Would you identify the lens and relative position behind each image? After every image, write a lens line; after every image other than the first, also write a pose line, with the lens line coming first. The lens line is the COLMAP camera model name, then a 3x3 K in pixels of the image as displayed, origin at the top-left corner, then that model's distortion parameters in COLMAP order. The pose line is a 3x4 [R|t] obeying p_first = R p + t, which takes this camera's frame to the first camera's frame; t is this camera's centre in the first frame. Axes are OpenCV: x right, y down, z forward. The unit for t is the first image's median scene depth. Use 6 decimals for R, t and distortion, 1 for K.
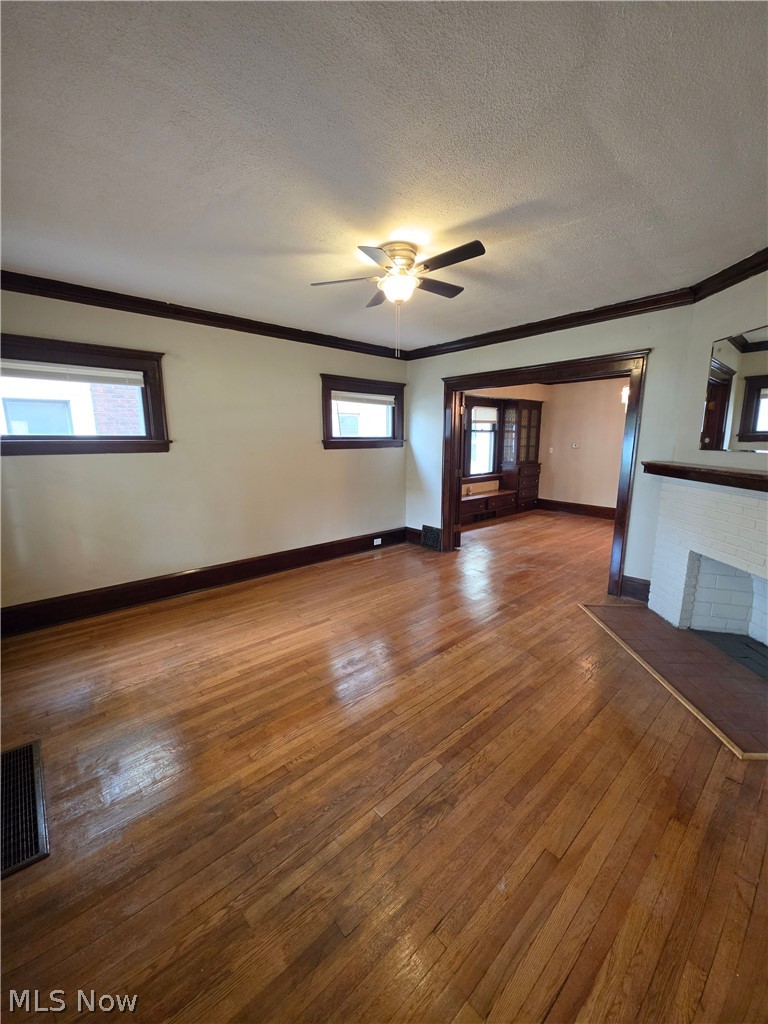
lens RADIAL K [[381.5, 0, 396.3], [0, 381.5, 509.2], [0, 0, 1]] dist [0.018258, -0.008394]
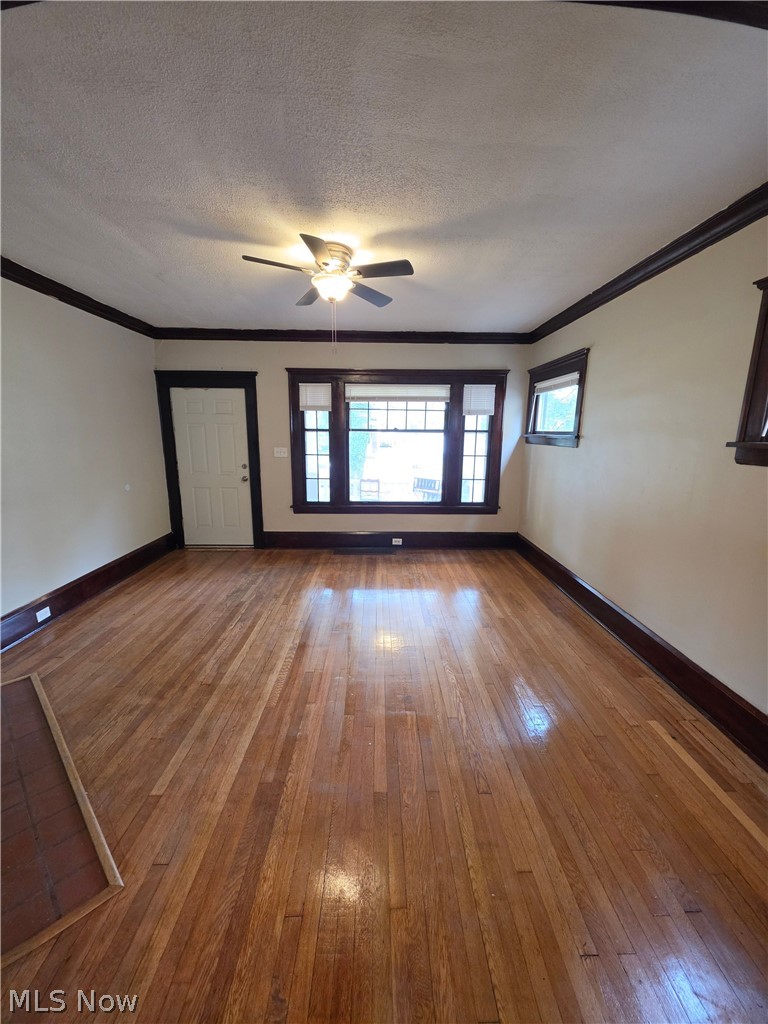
lens RADIAL K [[411.4, 0, 387.8], [0, 411.4, 516.8], [0, 0, 1]] dist [0.018458, -0.011851]
pose [[-0.658198, 0.150751, -0.737597, 0.867264], [-0.145381, 0.935853, 0.321002, -0.398324], [0.738675, 0.318516, -0.594060, 2.083197]]
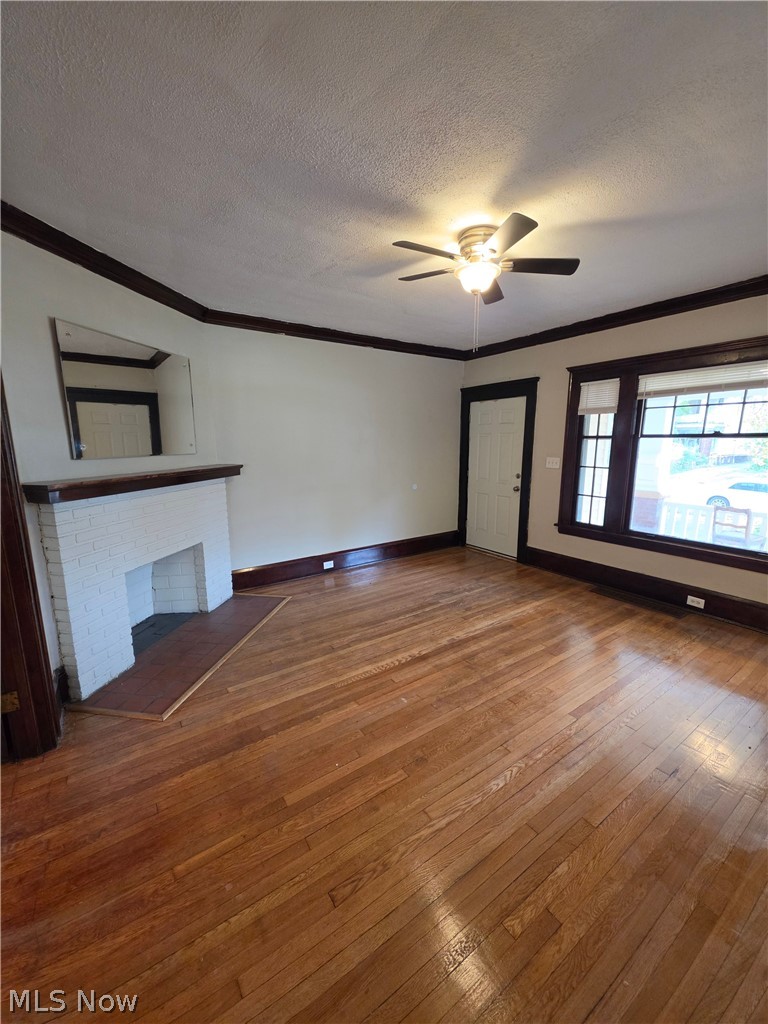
lens RADIAL K [[411.4, 0, 387.8], [0, 411.4, 516.8], [0, 0, 1]] dist [0.018458, -0.011851]
pose [[-0.989209, -0.018470, 0.145343, 0.060472], [0.035137, 0.933165, 0.357726, -0.425779], [-0.142237, 0.358972, -0.922447, 2.275405]]
